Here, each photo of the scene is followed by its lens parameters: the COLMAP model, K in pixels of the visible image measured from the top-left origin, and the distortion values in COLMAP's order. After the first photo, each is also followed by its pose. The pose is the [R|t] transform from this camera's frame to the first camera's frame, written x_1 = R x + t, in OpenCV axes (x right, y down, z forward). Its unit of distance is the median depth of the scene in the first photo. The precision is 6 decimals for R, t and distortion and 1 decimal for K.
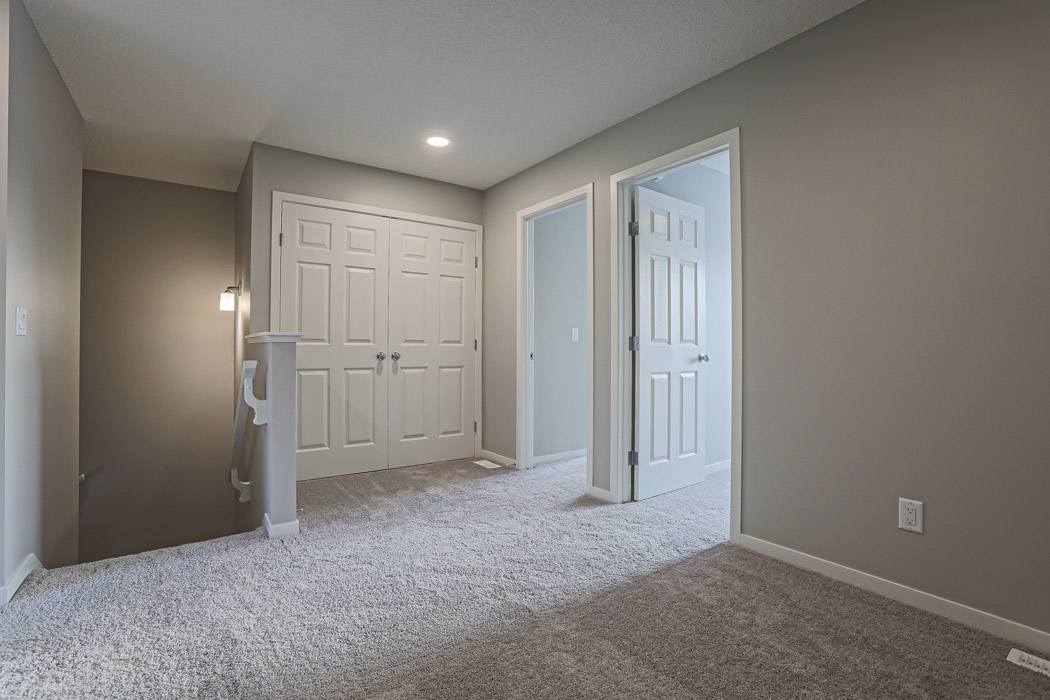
lens RADIAL K [[477.9, 0, 518.9], [0, 477.9, 344.9], [0, 0, 1]] dist [-0.064125, 0.024385]
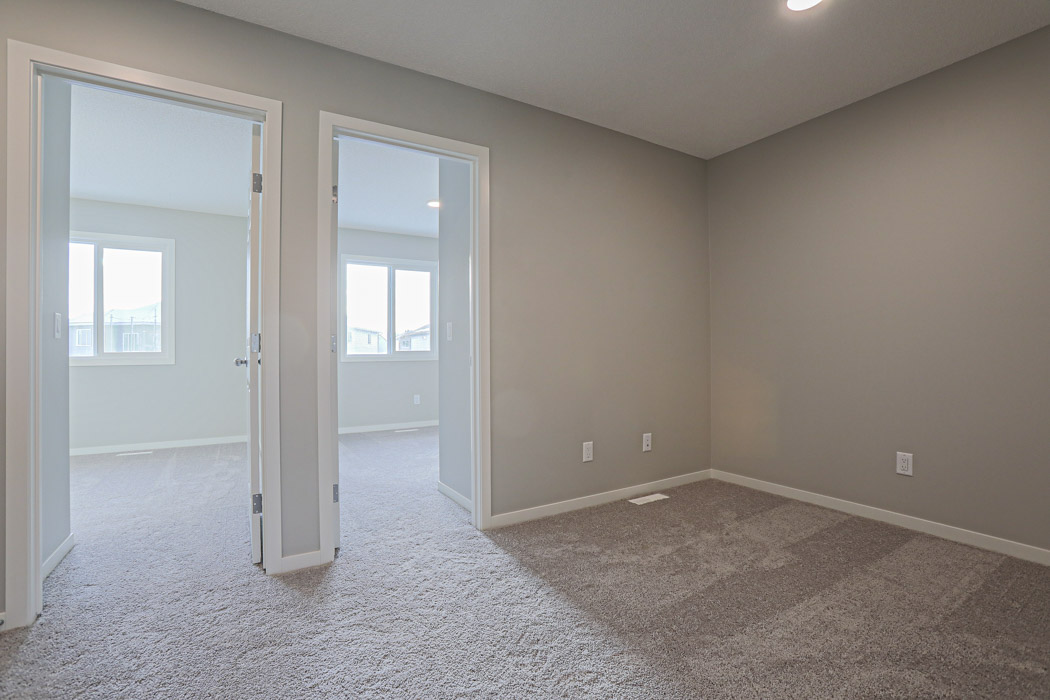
lens RADIAL K [[477.9, 0, 518.9], [0, 477.9, 344.9], [0, 0, 1]] dist [-0.064125, 0.024385]
pose [[0.086552, 0.000882, 0.996247, -0.465174], [-0.003817, 0.999993, -0.000553, -0.002069], [-0.996240, -0.003755, 0.086555, 0.610435]]
